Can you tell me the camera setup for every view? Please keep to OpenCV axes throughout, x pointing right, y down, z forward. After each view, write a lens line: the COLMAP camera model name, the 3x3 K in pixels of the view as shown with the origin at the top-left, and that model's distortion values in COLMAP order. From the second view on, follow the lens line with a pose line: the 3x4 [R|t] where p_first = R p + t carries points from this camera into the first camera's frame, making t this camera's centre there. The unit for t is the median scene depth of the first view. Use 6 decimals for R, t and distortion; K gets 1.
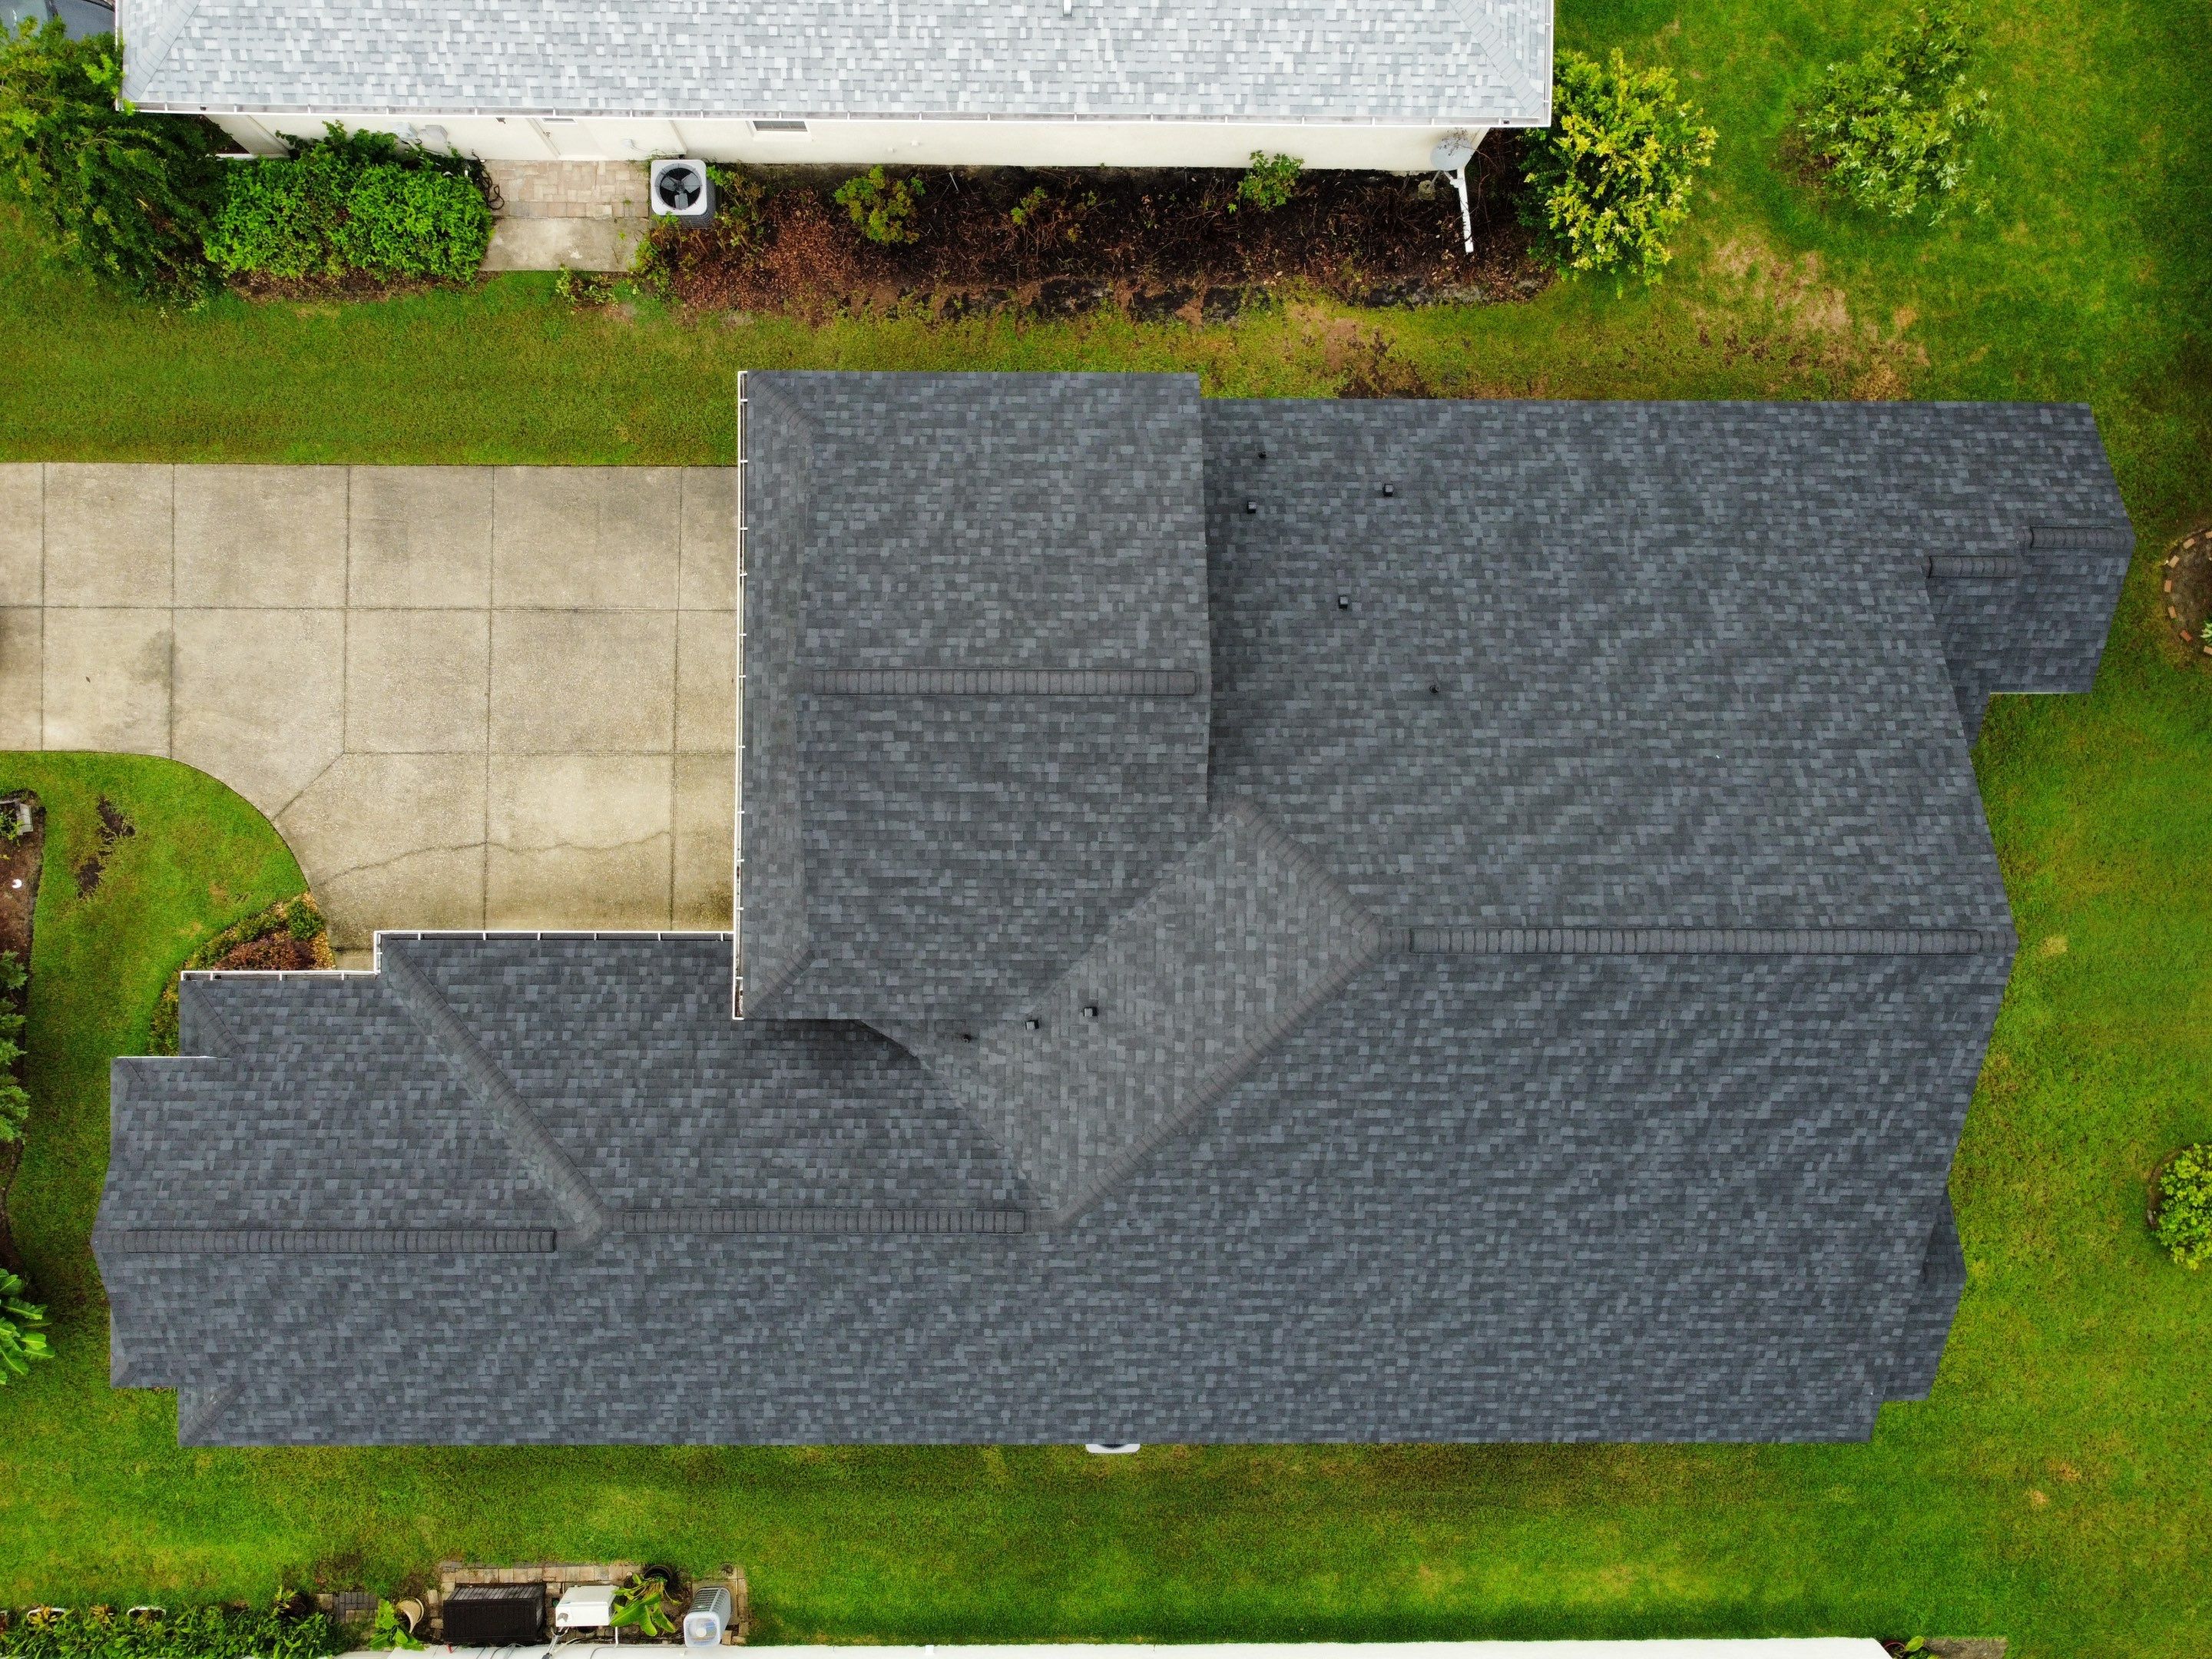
lens RADIAL K [[1669.3, 0, 1079.1], [0, 1669.3, 809.4], [0, 0, 1]] dist [-0.004965, 0.009298]
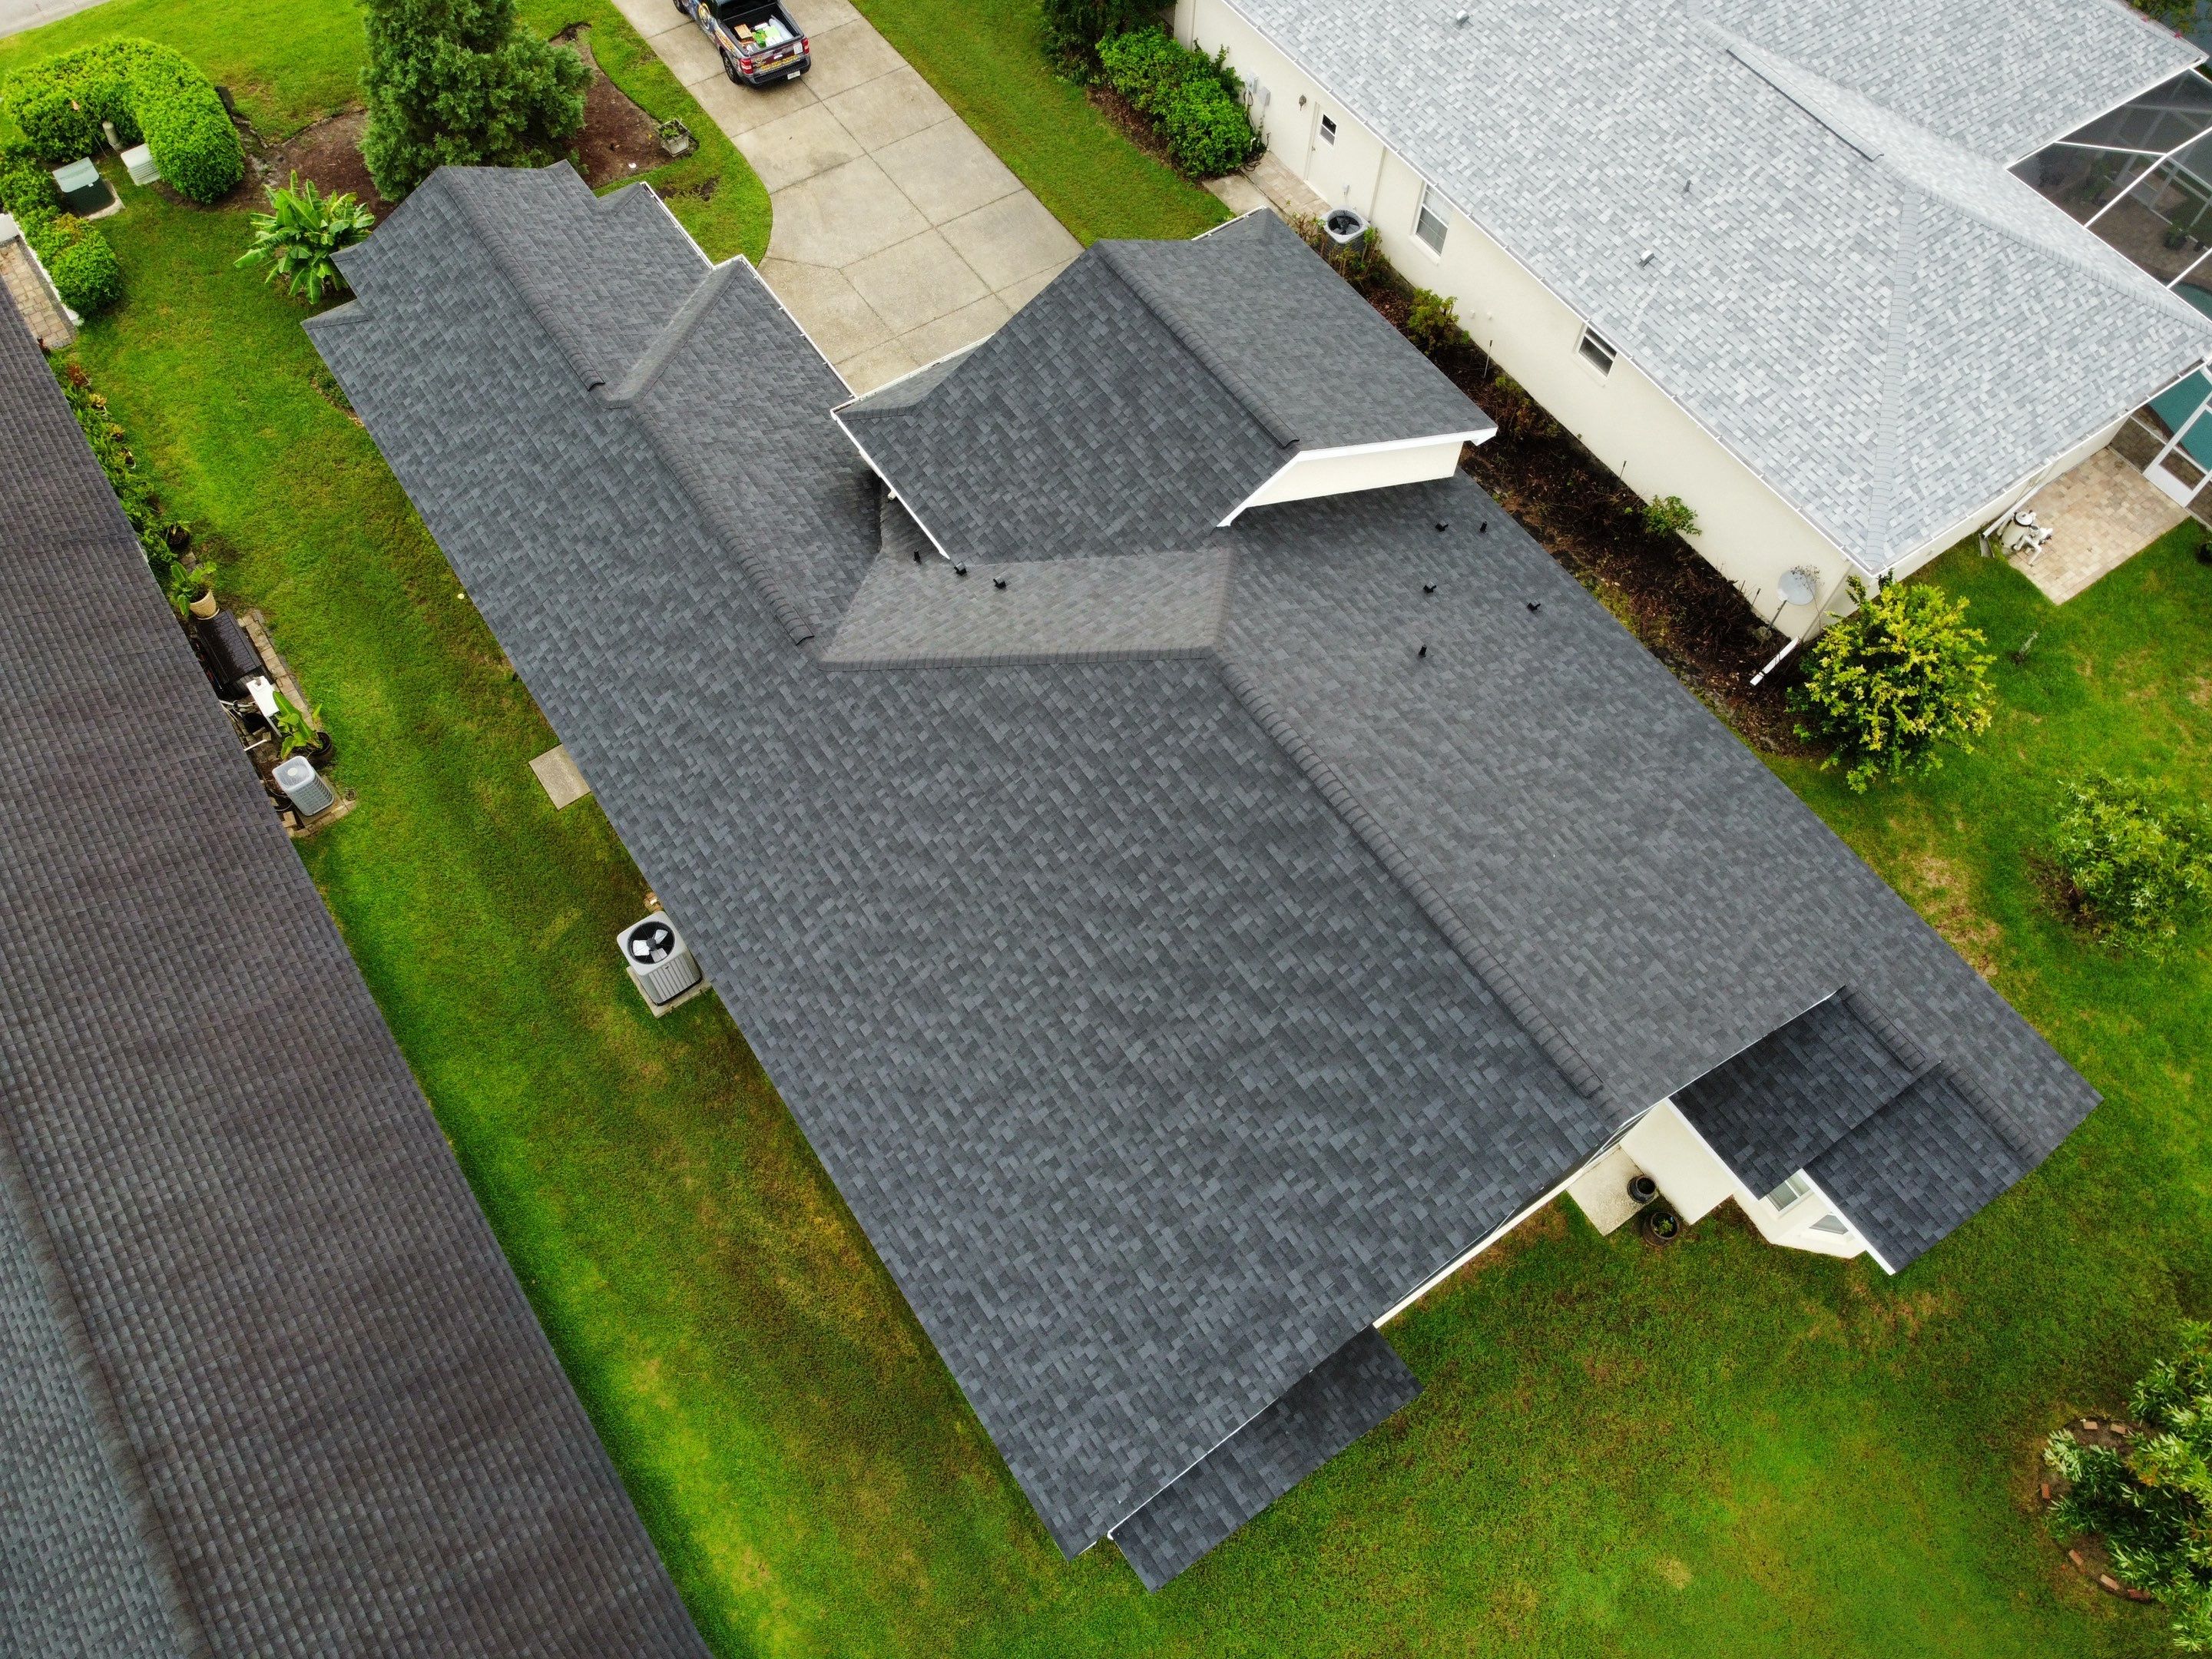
lens RADIAL K [[1669.3, 0, 1079.1], [0, 1669.3, 809.4], [0, 0, 1]] dist [-0.004965, 0.009298]
pose [[0.565386, 0.715630, -0.410136, 0.563593], [-0.824811, 0.487534, -0.286350, 0.441074], [-0.004965, 0.500184, 0.865905, 0.103850]]
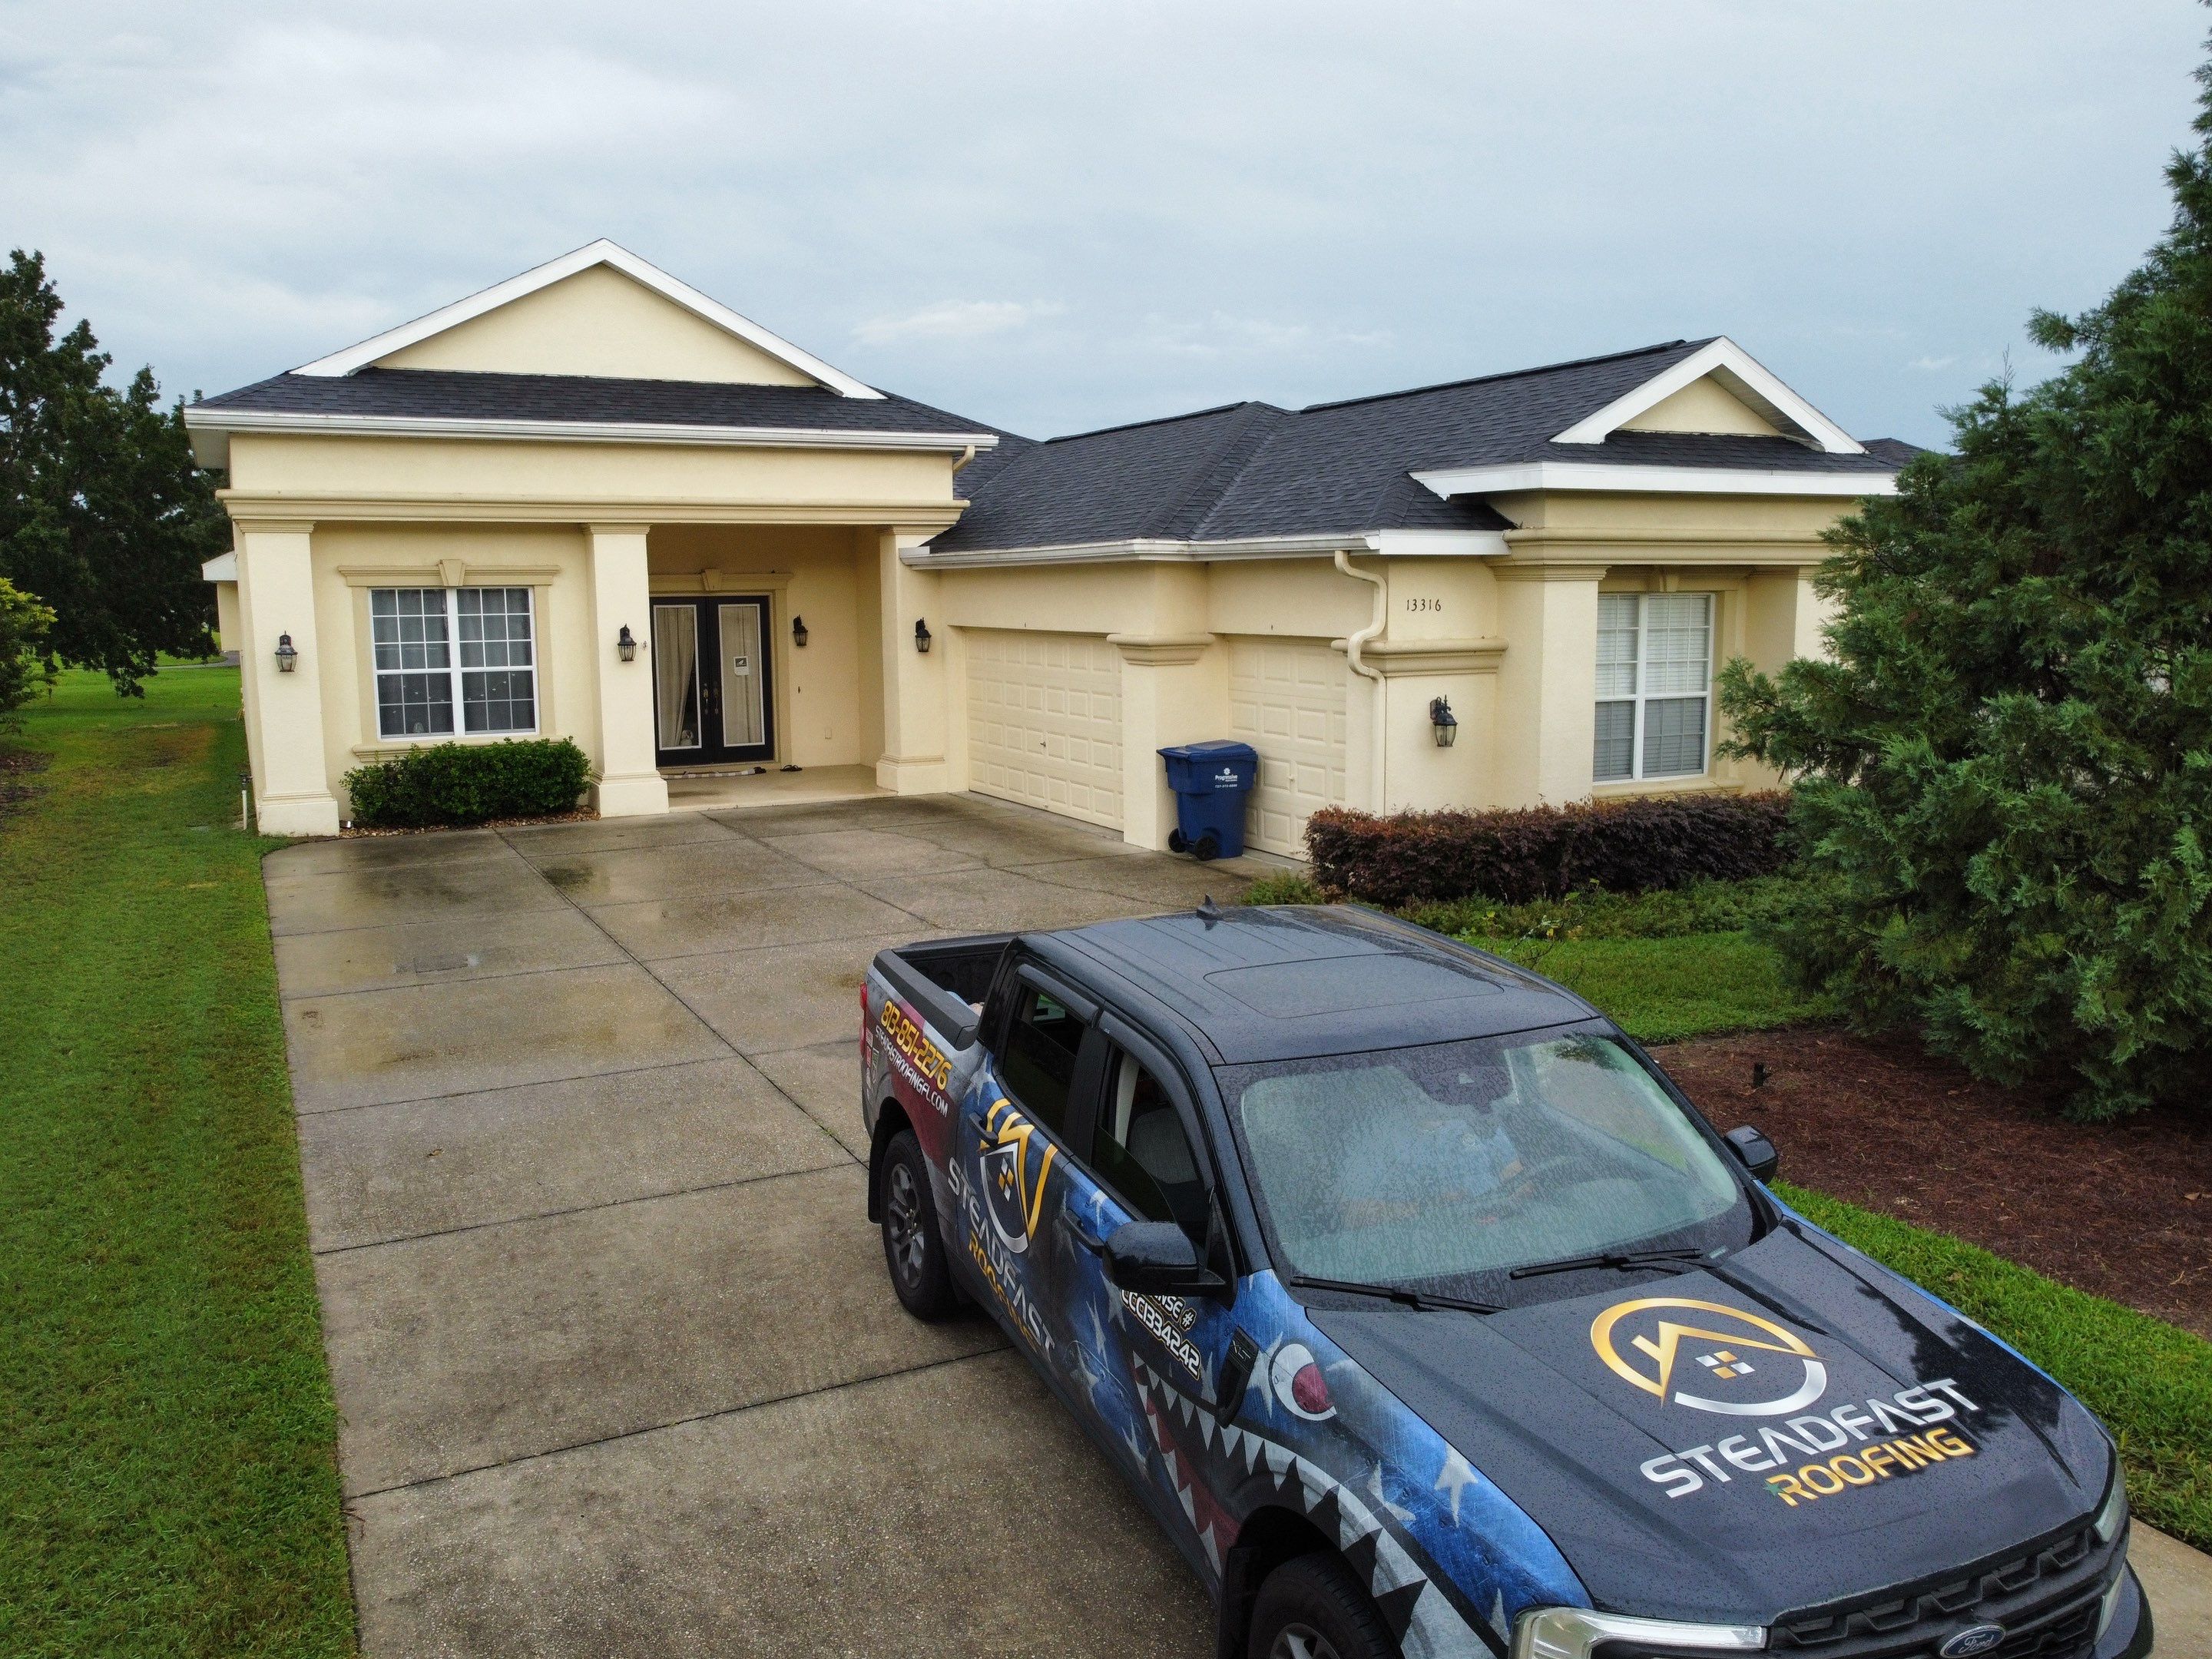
lens RADIAL K [[1669.3, 0, 1079.1], [0, 1669.3, 809.4], [0, 0, 1]] dist [-0.004965, 0.009298]
pose [[-0.452928, -0.127115, 0.882439, -1.004655], [0.891546, -0.066336, 0.448046, -0.242506], [0.001584, 0.989667, 0.143374, 1.026121]]
